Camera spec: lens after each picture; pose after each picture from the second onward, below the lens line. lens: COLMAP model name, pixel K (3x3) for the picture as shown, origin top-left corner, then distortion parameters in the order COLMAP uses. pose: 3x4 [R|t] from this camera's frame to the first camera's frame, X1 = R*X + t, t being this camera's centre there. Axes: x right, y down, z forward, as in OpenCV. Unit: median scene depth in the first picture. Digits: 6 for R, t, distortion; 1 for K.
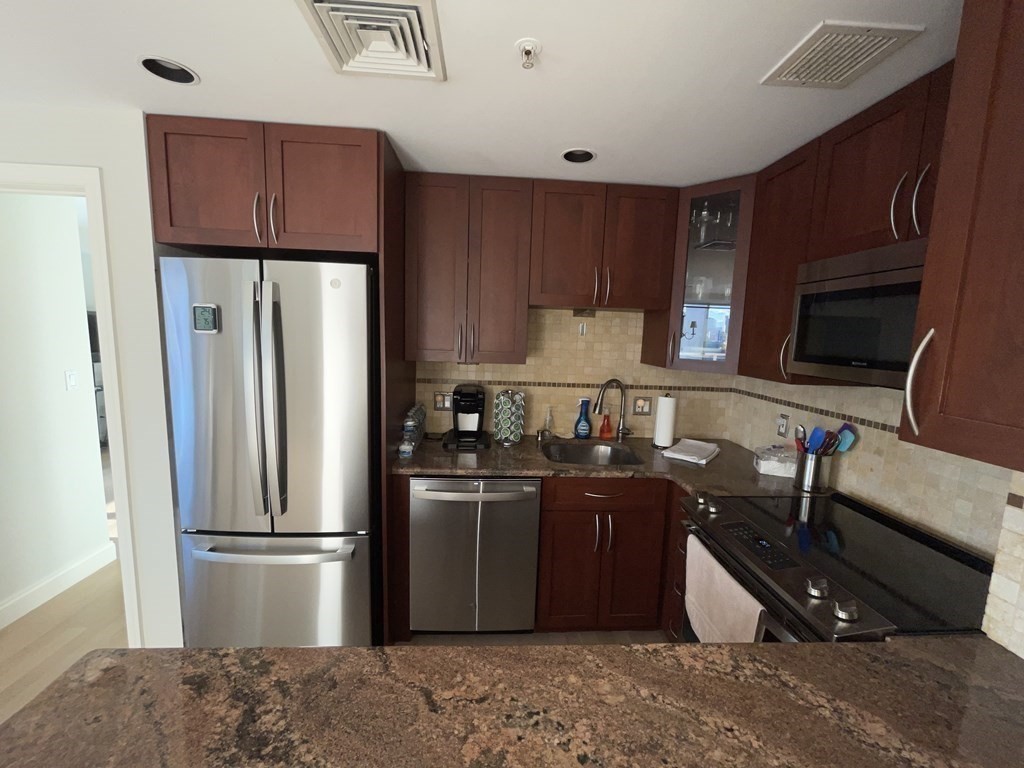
lens RADIAL K [[412.0, 0, 513.8], [0, 412.0, 381.6], [0, 0, 1]] dist [-0.003487, -0.000480]
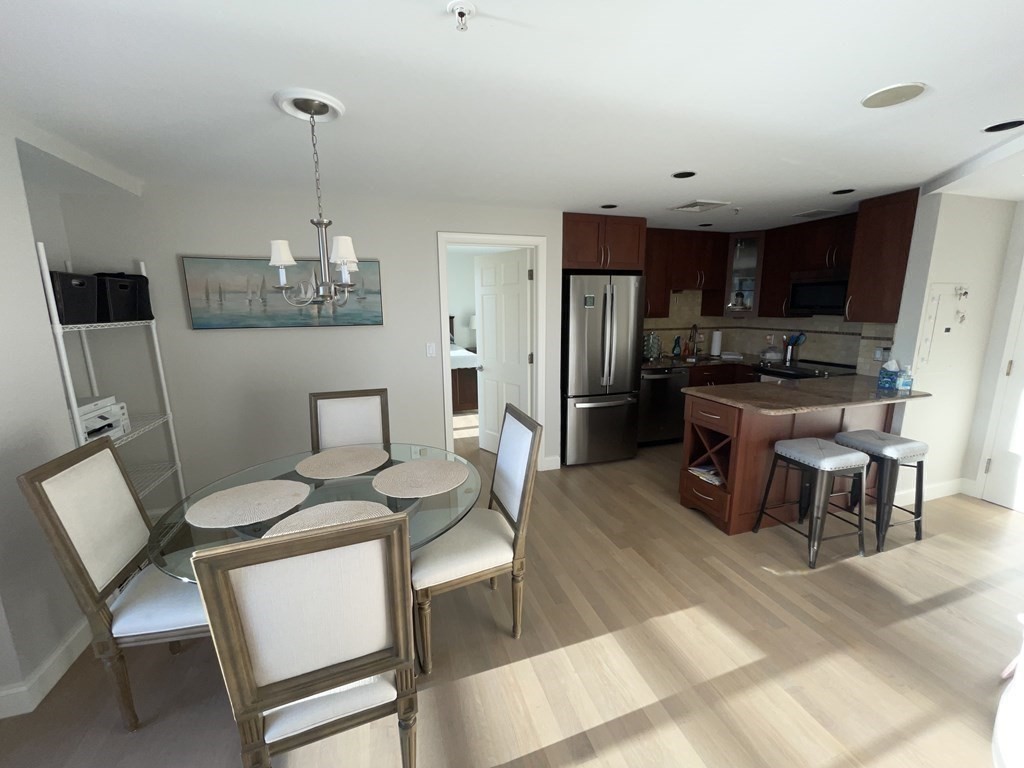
lens RADIAL K [[412.0, 0, 512.5], [0, 412.0, 384.4], [0, 0, 1]] dist [-0.003487, -0.000480]
pose [[0.966117, -0.090493, 0.241721, -1.290861], [0.072999, 0.994087, 0.080391, 0.068861], [-0.247566, -0.060022, 0.967010, -0.862296]]
